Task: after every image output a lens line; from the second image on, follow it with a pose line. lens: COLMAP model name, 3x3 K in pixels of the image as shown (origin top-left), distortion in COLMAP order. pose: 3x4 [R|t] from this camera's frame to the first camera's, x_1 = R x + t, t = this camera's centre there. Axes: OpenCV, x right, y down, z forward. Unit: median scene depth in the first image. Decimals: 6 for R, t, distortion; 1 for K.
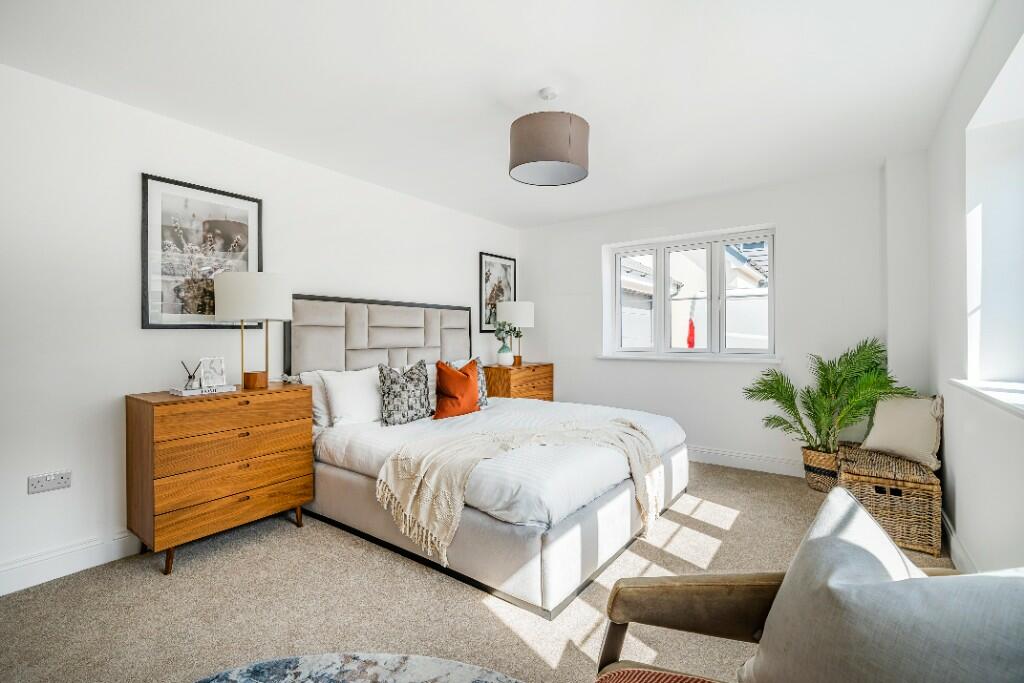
lens RADIAL K [[445.2, 0, 512.0], [0, 445.2, 341.5], [0, 0, 1]] dist [-0.000632, -0.000067]
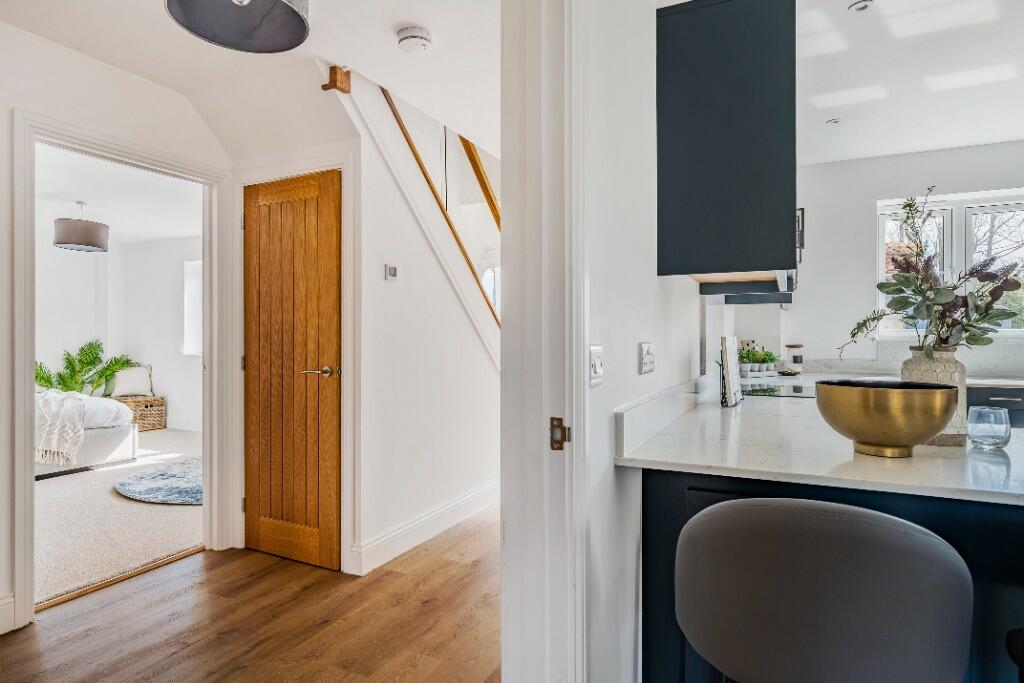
lens RADIAL K [[574.6, 0, 512.0], [0, 574.6, 341.5], [0, 0, 1]] dist [0.000742, 0.000030]
pose [[-0.194139, -0.000242, 0.980974, -2.684534], [0.009564, 0.999952, 0.002140, 0.015172], [-0.980927, 0.009798, -0.194127, -0.280214]]
